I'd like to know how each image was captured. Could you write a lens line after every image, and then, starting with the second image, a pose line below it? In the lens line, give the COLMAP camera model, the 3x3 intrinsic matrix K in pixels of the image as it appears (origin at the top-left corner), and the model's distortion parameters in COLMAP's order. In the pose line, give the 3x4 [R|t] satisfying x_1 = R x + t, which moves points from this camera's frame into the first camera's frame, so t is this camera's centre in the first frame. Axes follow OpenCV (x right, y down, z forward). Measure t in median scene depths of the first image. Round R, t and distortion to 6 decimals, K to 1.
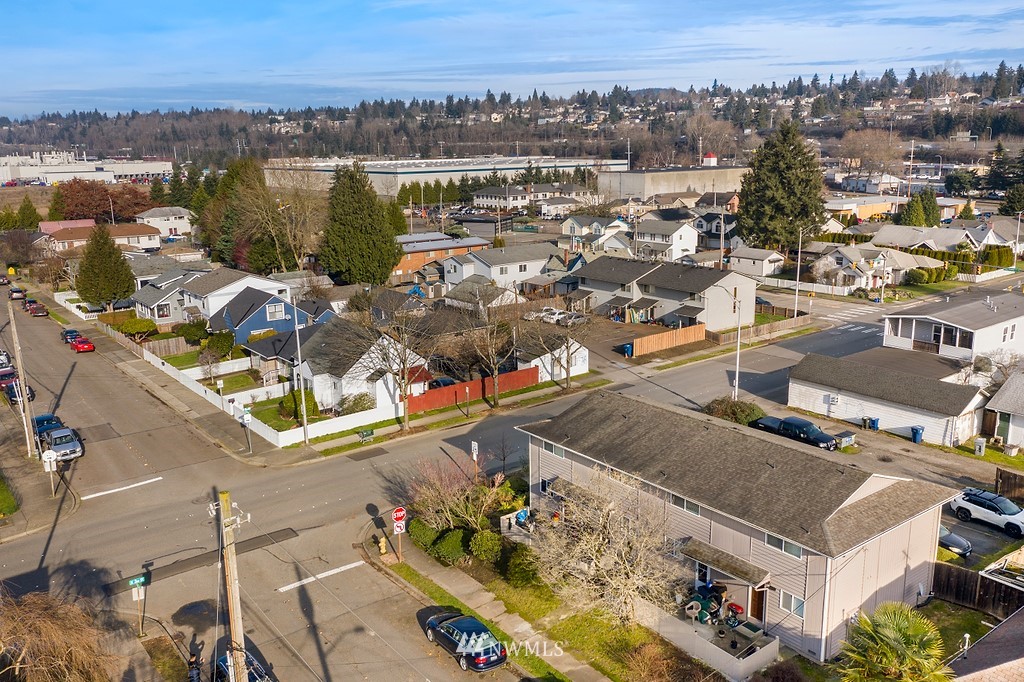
lens RADIAL K [[848.9, 0, 512.0], [0, 848.9, 341.0], [0, 0, 1]] dist [0.009653, 0.015515]
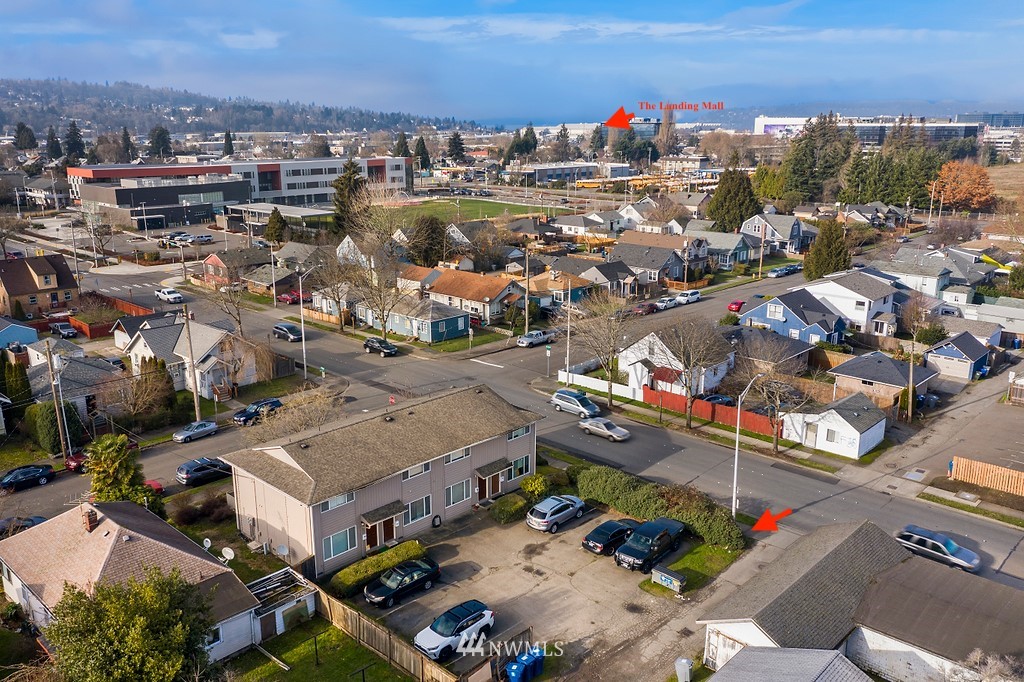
lens RADIAL K [[848.9, 0, 512.0], [0, 848.9, 341.0], [0, 0, 1]] dist [0.009653, 0.015515]
pose [[0.155294, 0.263373, -0.952113, 0.554652], [-0.230014, 0.946956, 0.224430, -0.126577], [0.960717, 0.184146, 0.207636, 0.331903]]
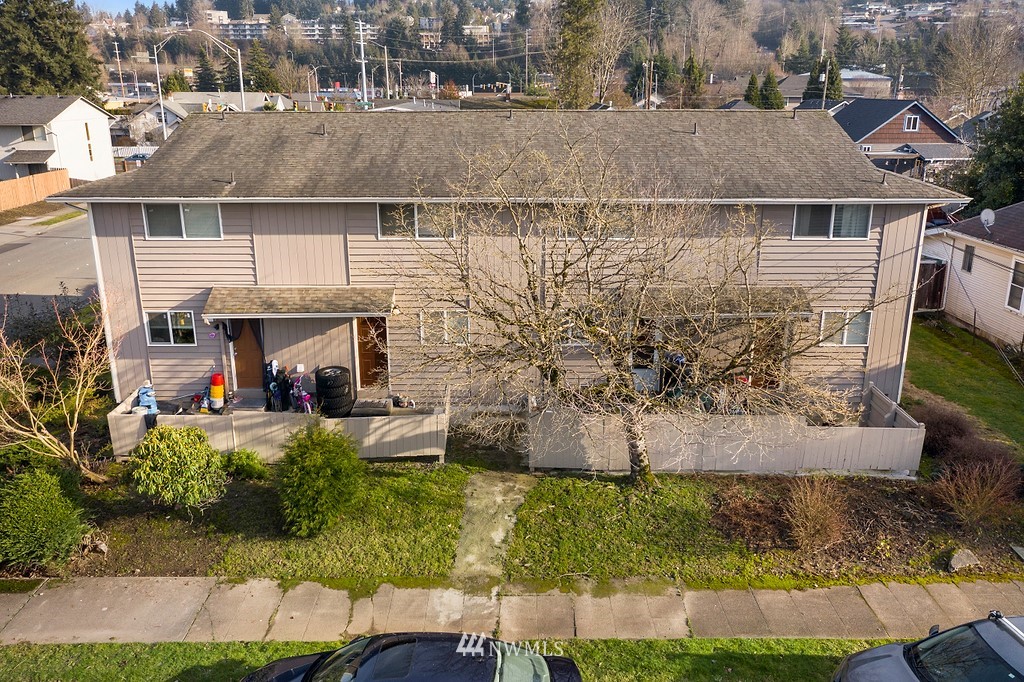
lens RADIAL K [[841.5, 0, 512.0], [0, 841.5, 341.0], [0, 0, 1]] dist [-0.004376, -0.008449]
pose [[0.602536, -0.213900, 0.768893, -0.072377], [0.174015, 0.975446, 0.134996, 0.063038], [-0.778890, 0.052459, 0.624963, 0.253267]]
